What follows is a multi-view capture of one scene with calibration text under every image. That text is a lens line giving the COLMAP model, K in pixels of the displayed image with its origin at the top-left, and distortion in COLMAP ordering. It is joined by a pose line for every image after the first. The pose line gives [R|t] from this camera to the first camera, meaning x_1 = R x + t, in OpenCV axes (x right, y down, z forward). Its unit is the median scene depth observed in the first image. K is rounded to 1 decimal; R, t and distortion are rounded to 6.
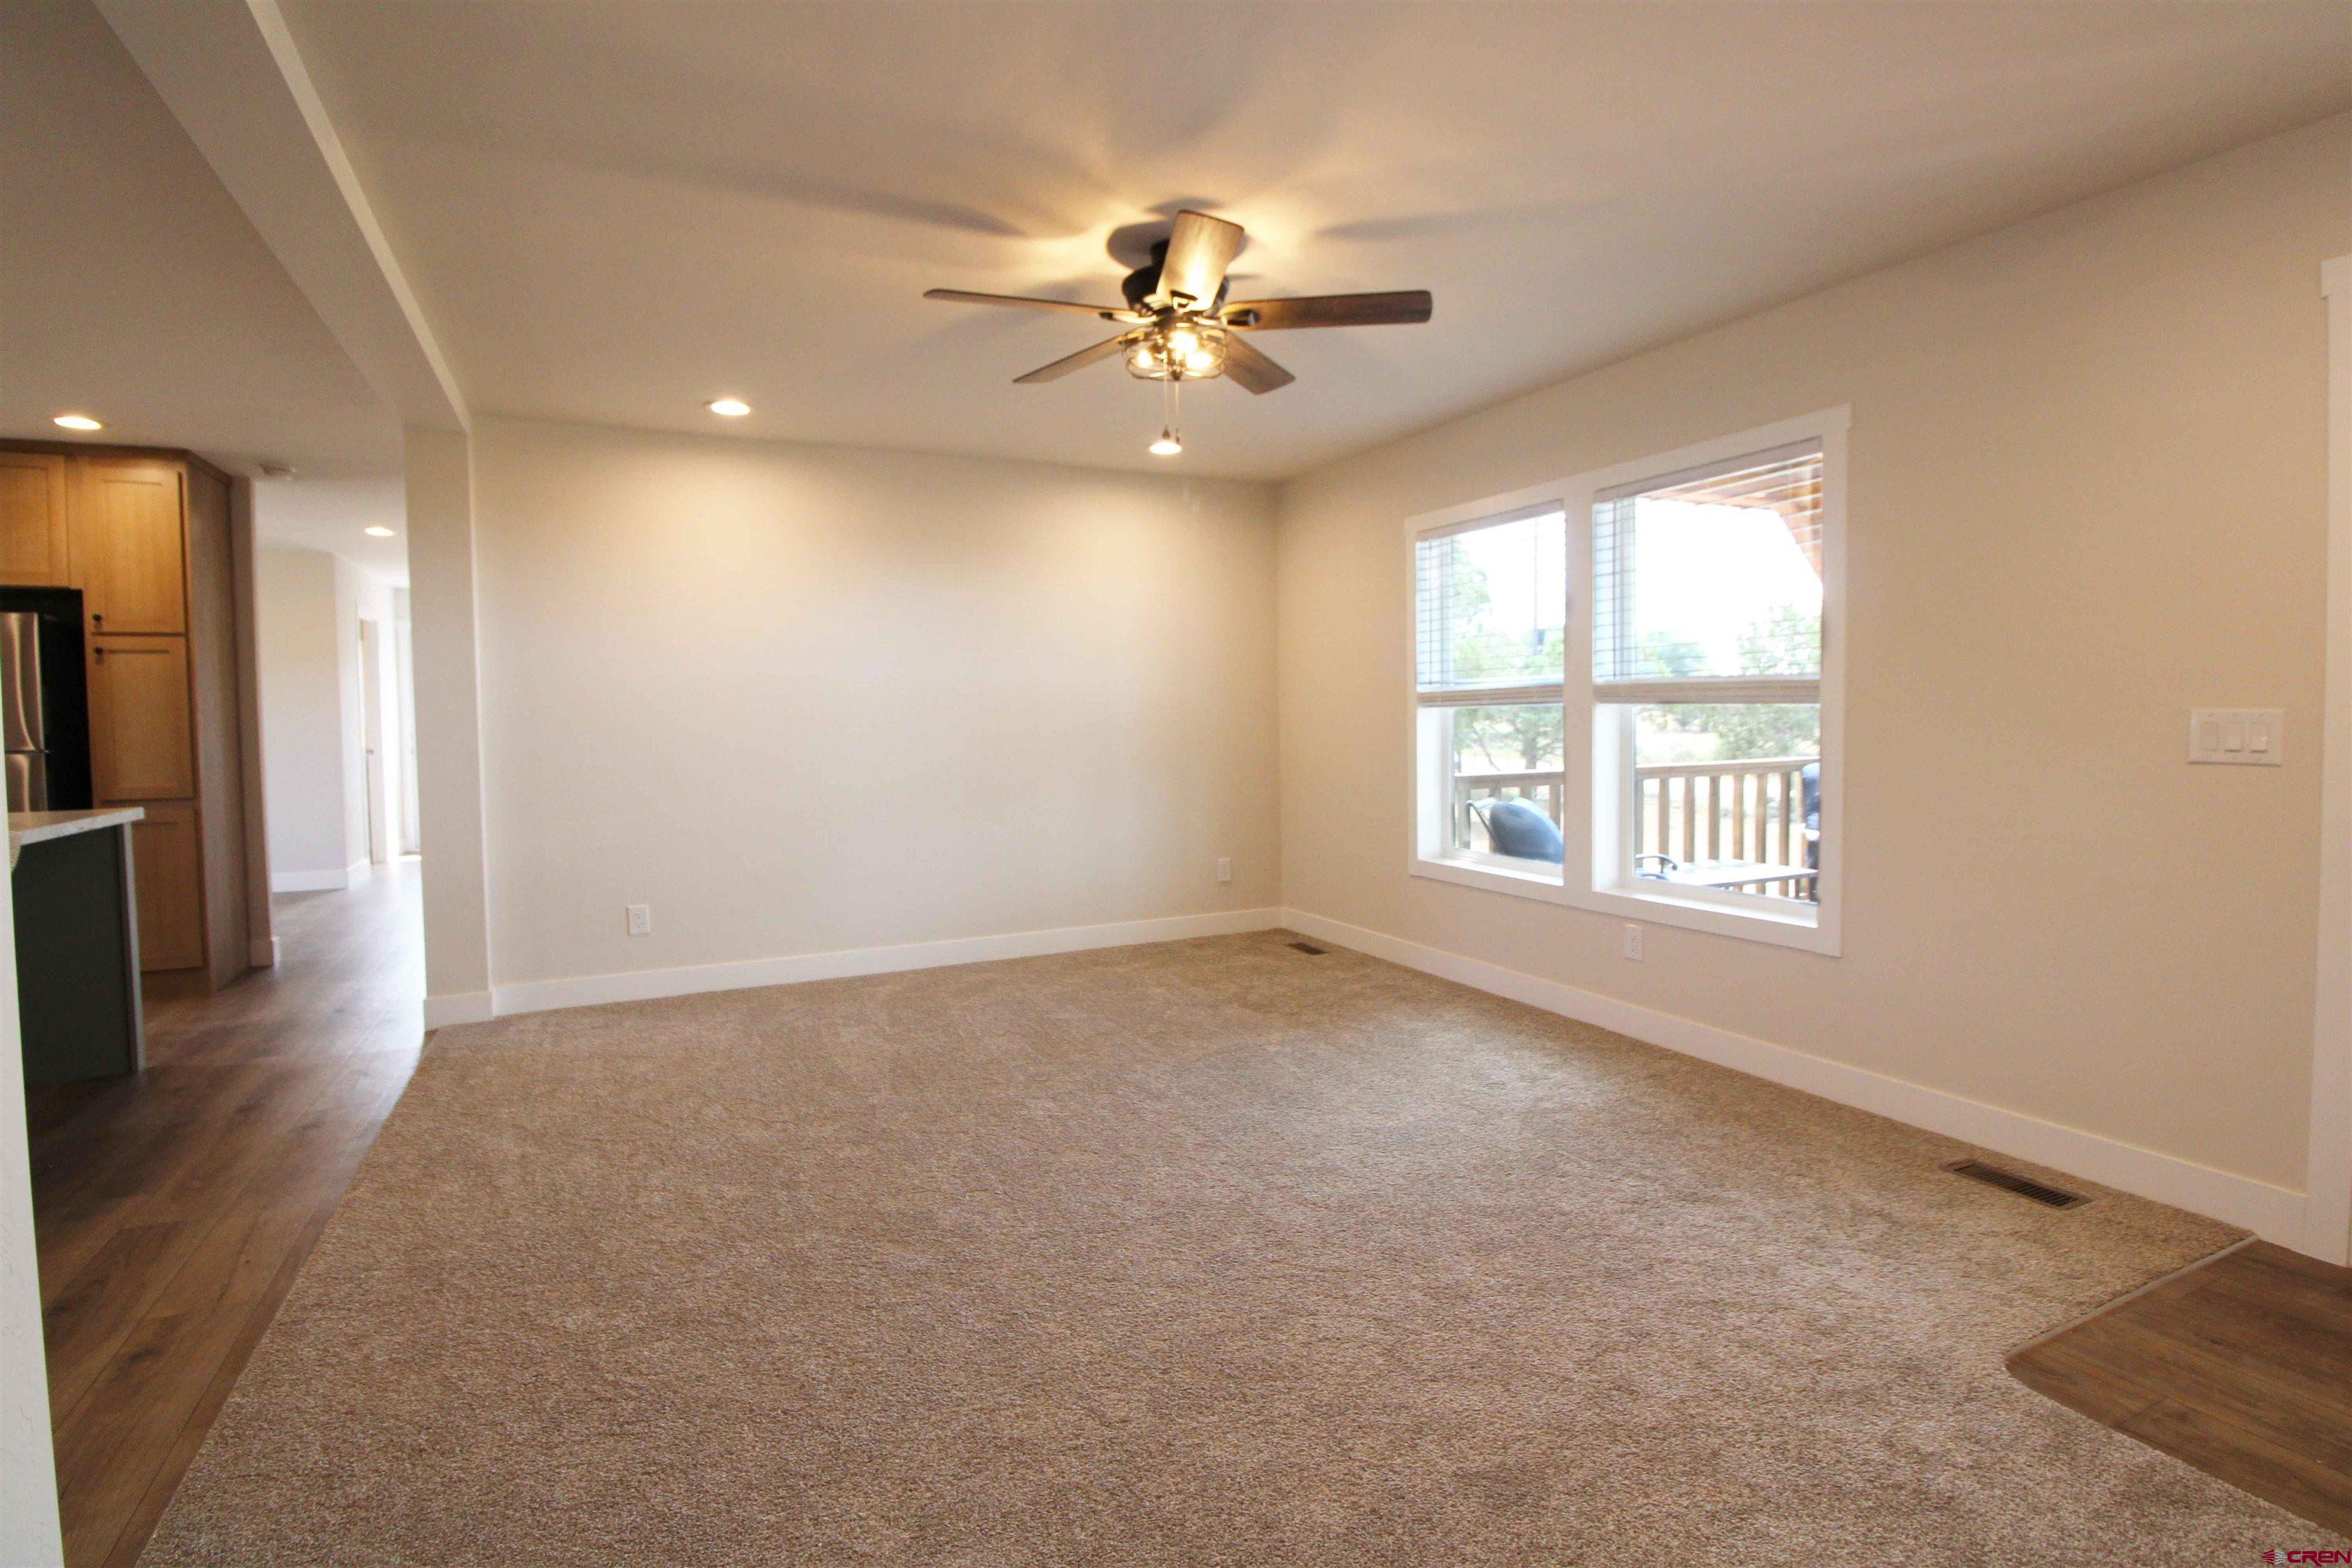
lens RADIAL K [[1135.0, 0, 1175.2], [0, 1135.0, 759.5], [0, 0, 1]] dist [0.000182, -0.012265]
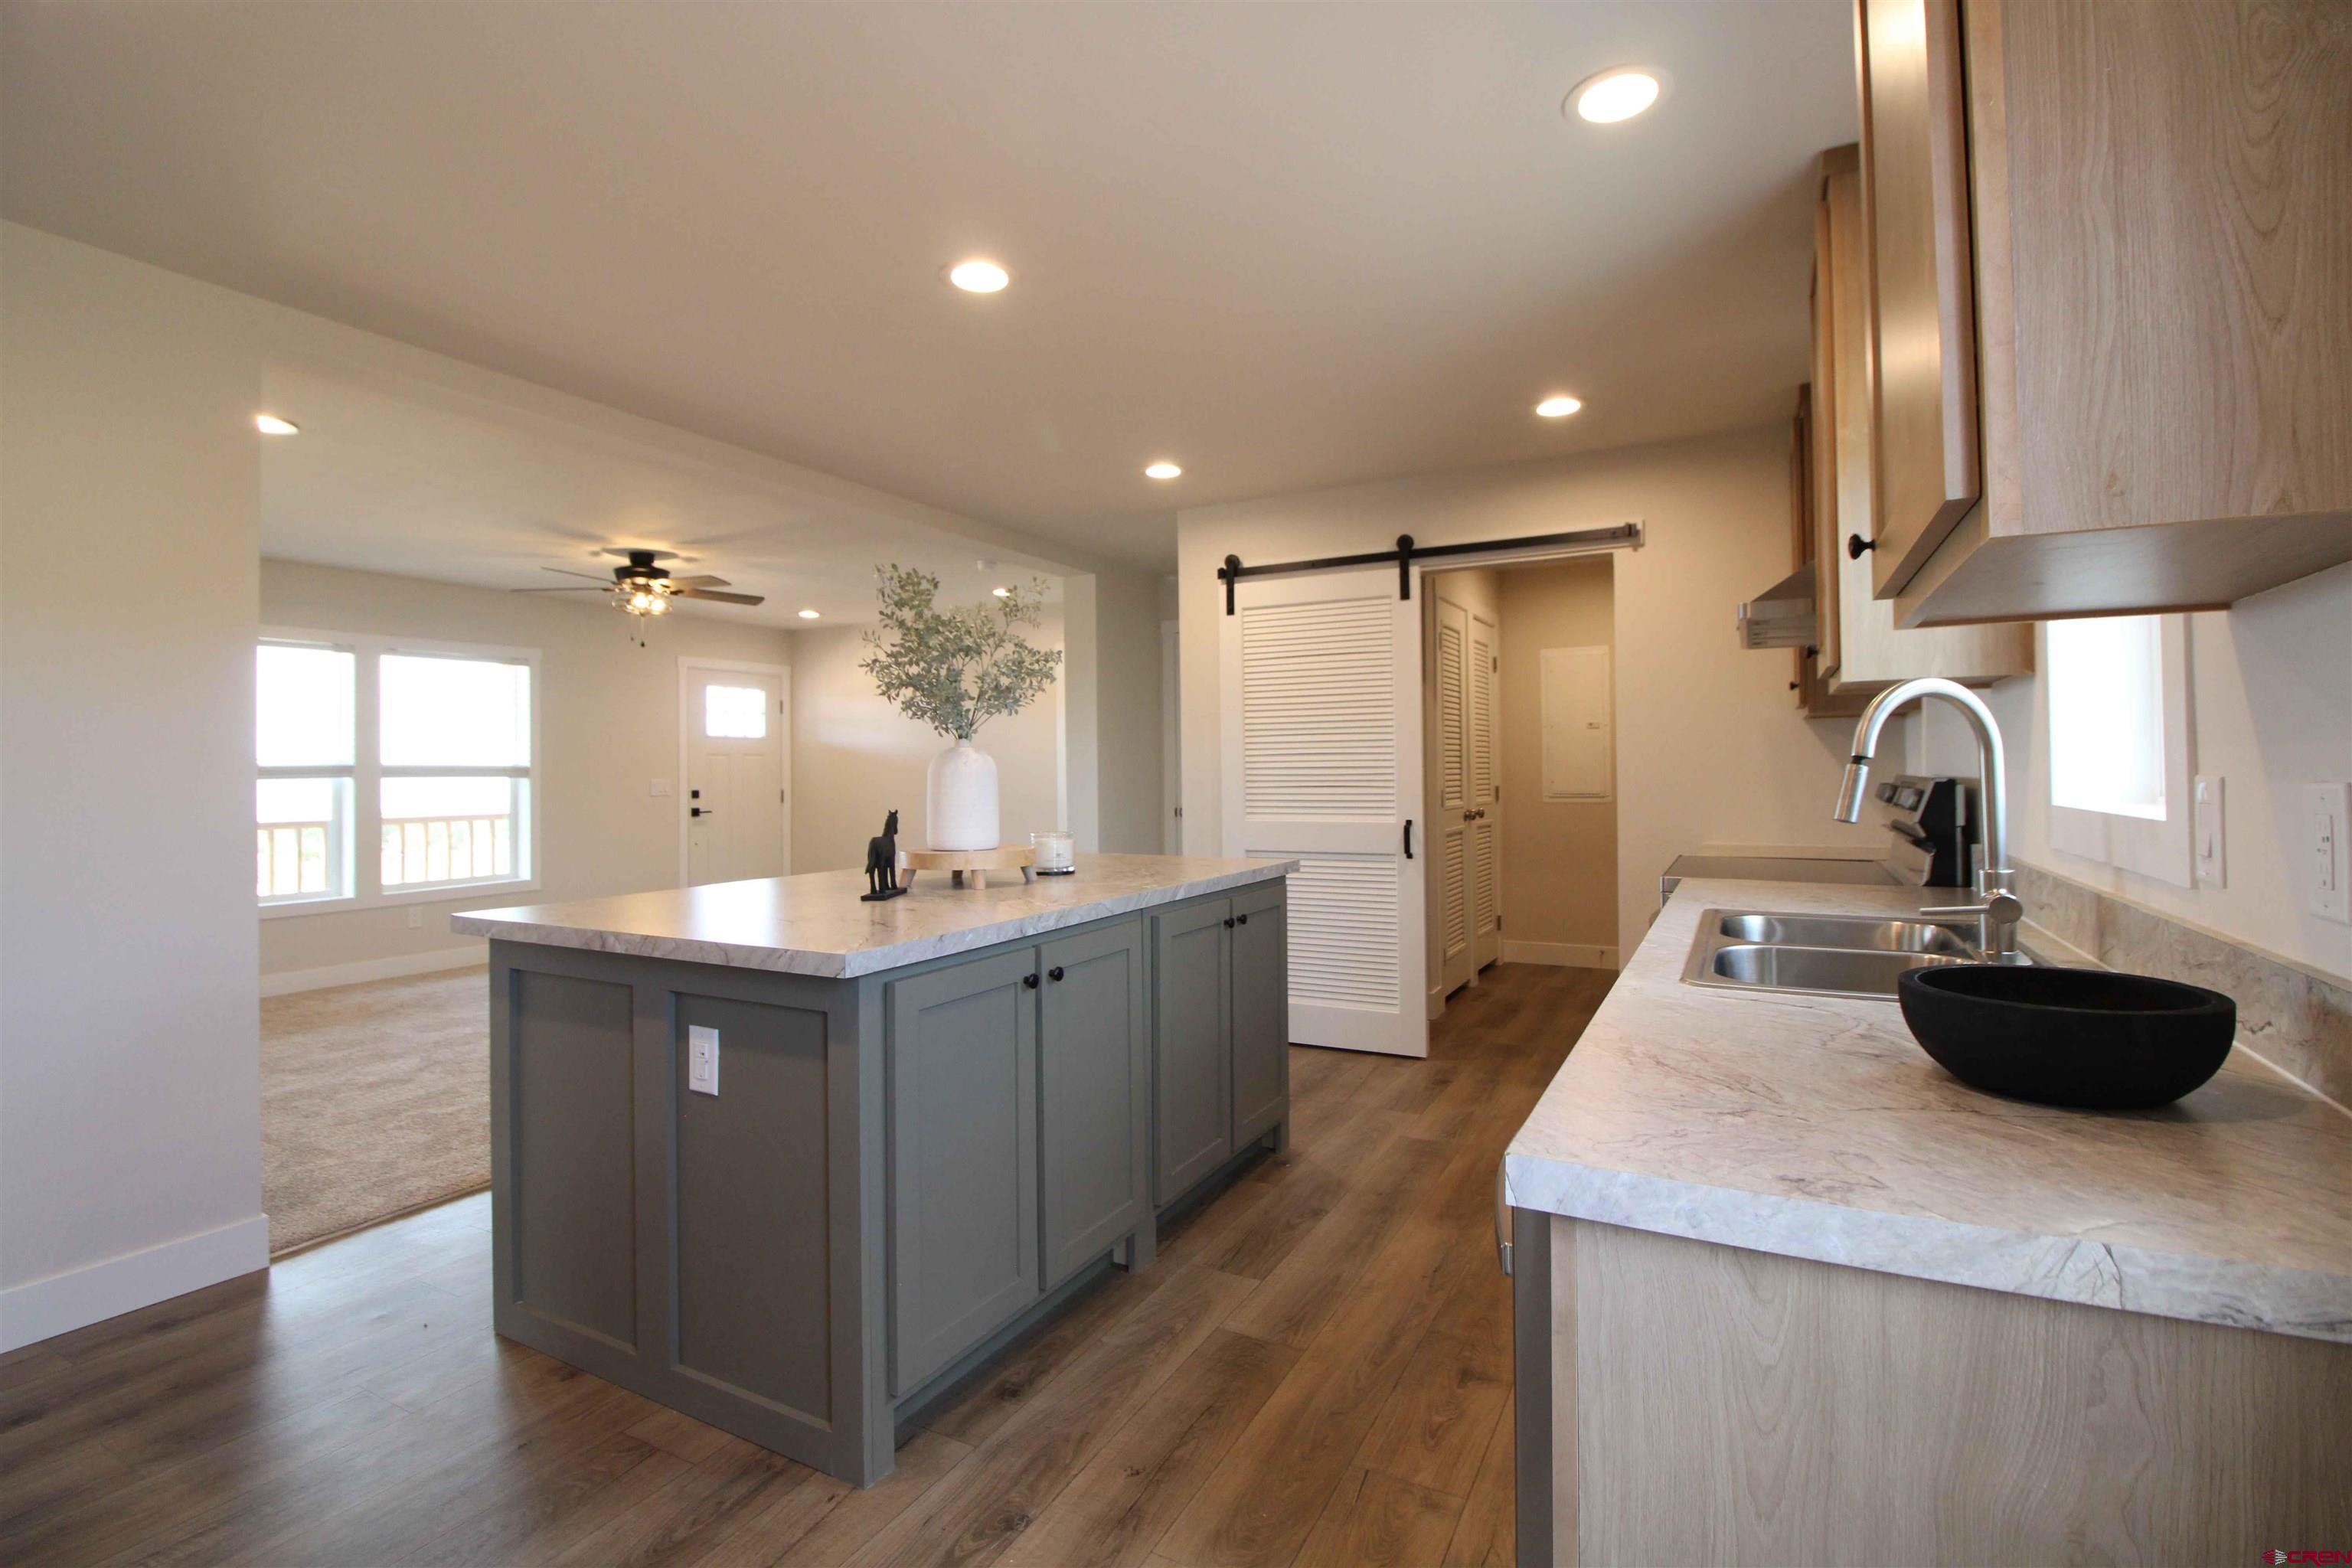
lens RADIAL K [[1081.9, 0, 1176.5], [0, 1081.9, 757.0], [0, 0, 1]] dist [0.002528, -0.015250]
pose [[-0.581437, 0.030524, 0.813019, -1.514273], [0.054563, 0.998509, 0.001533, -0.019314], [-0.811760, 0.045252, -0.582235, 0.956123]]
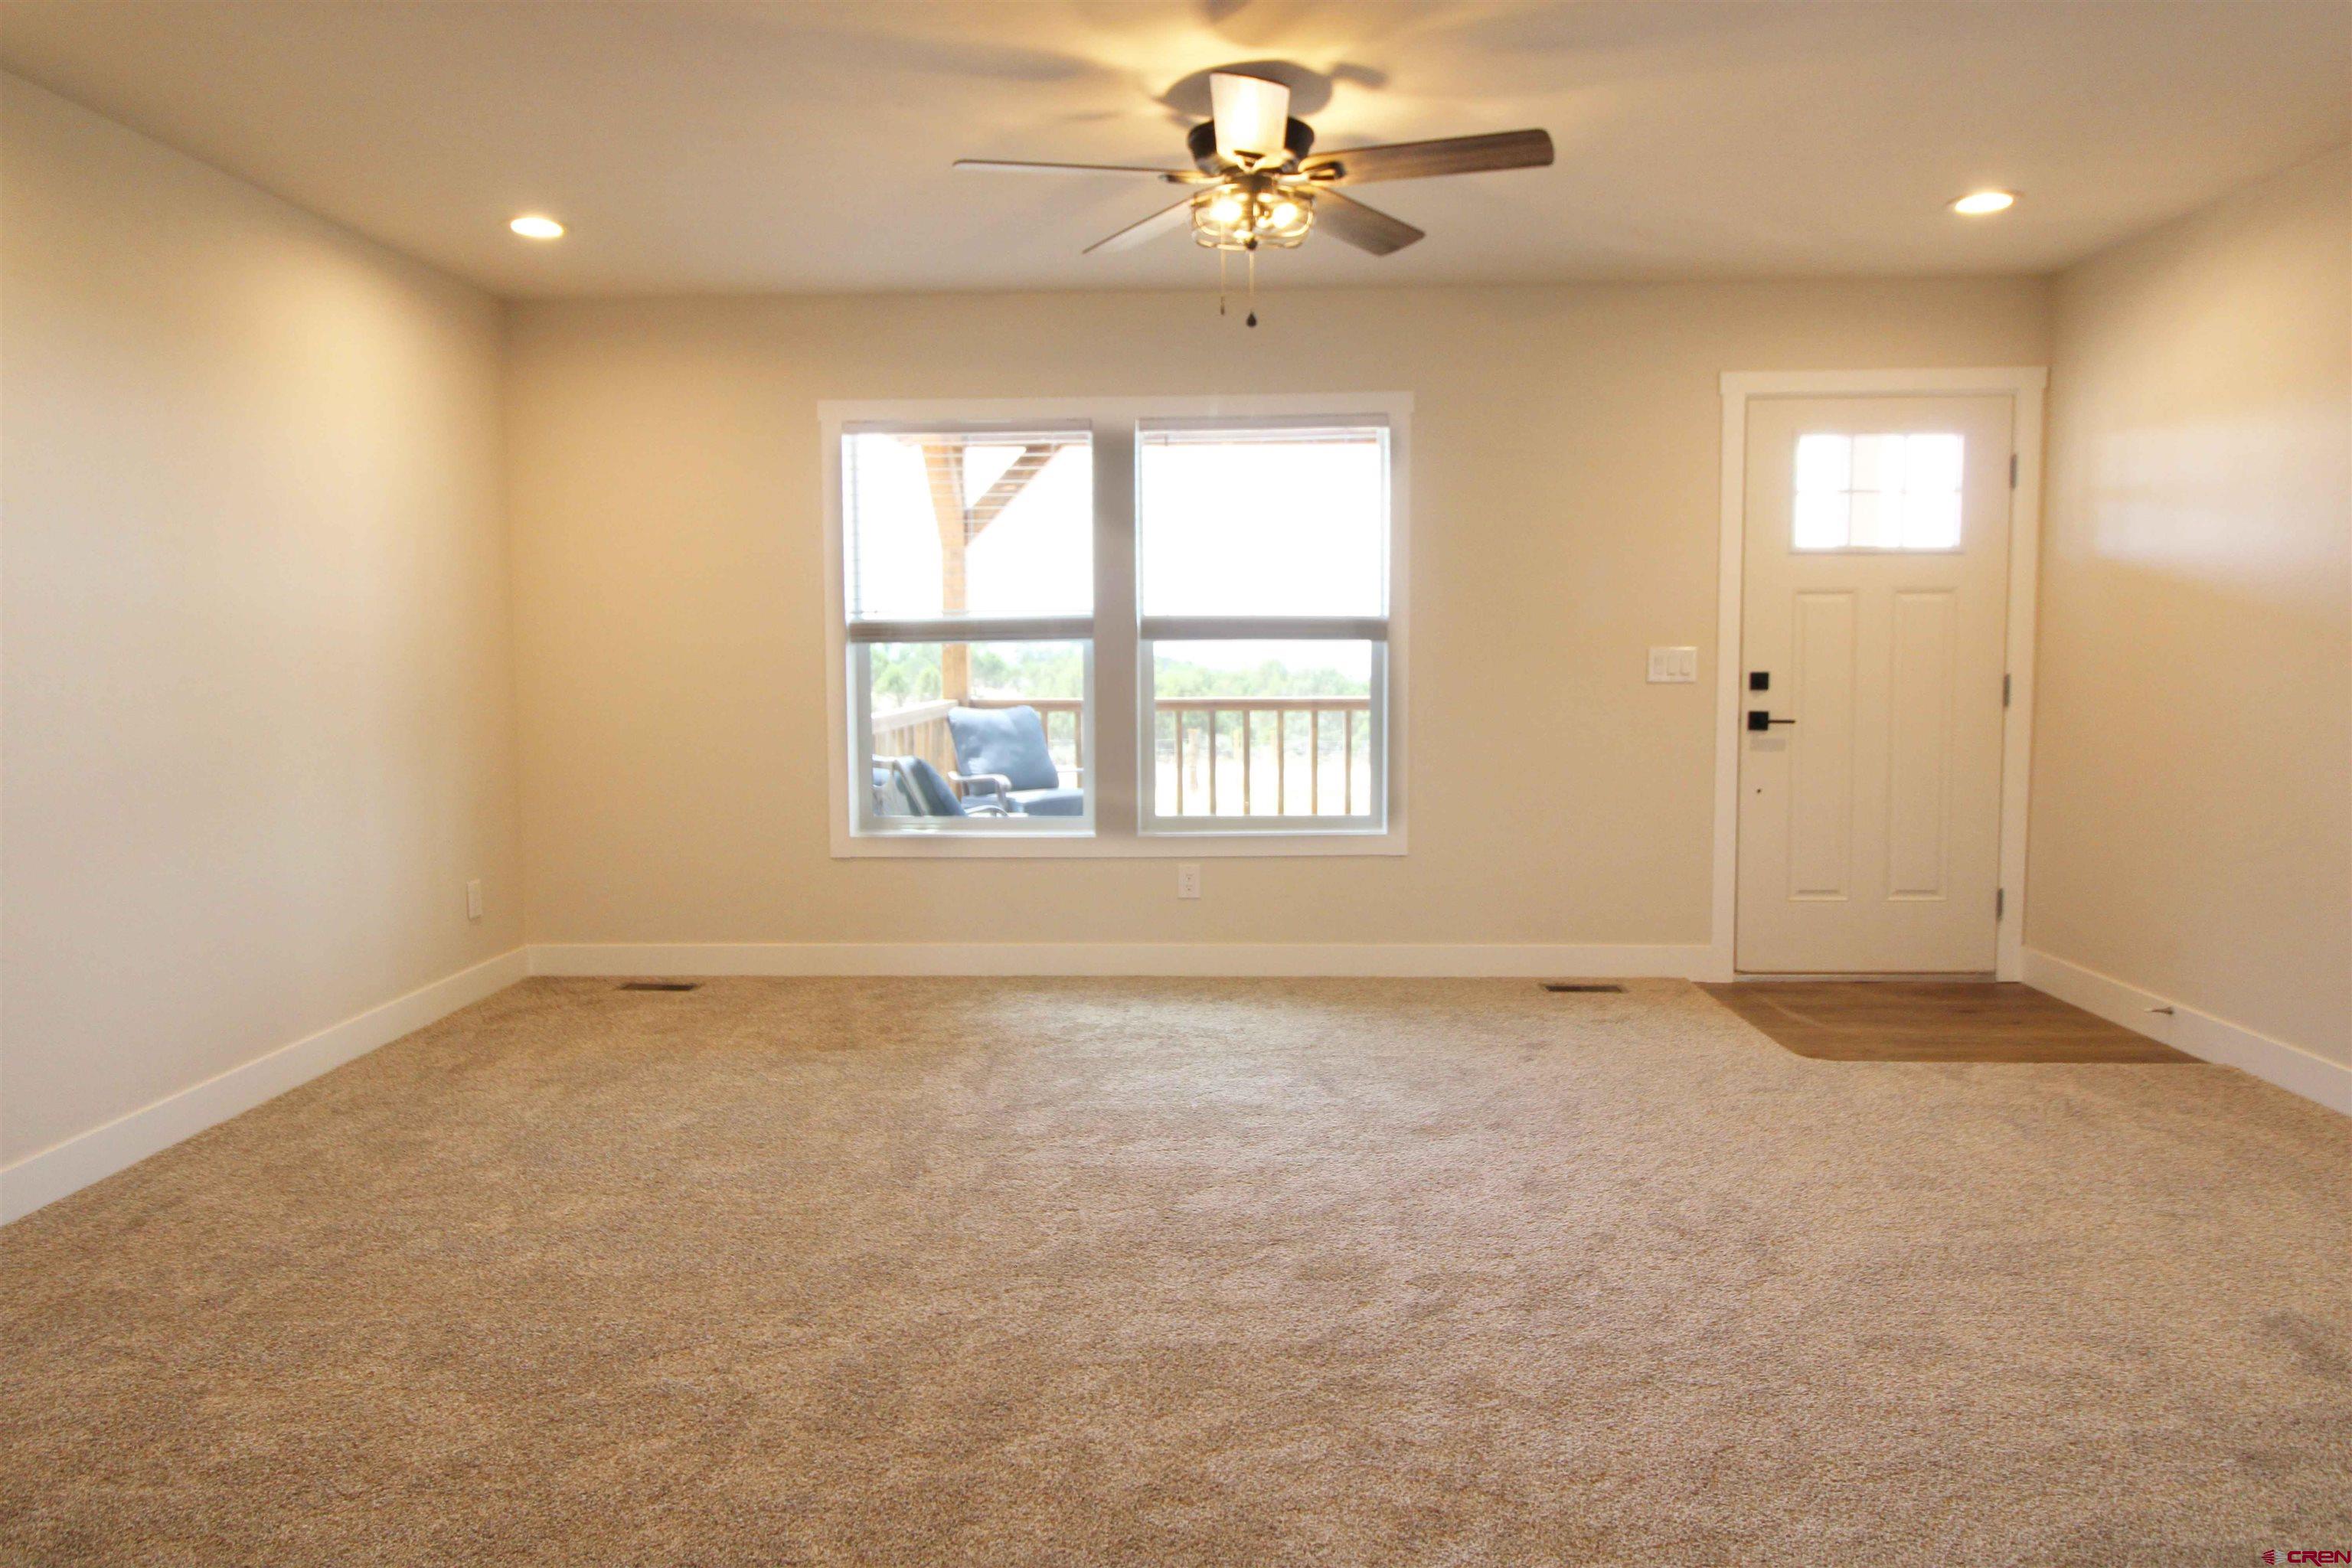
lens RADIAL K [[1497.4, 0, 1178.4], [0, 1497.4, 756.7], [0, 0, 1]] dist [-0.001653, 0.000175]
pose [[0.468622, -0.056122, 0.881614, -0.720959], [0.037133, 0.998349, 0.043815, -0.006058], [-0.882618, 0.012204, 0.469933, 0.369530]]
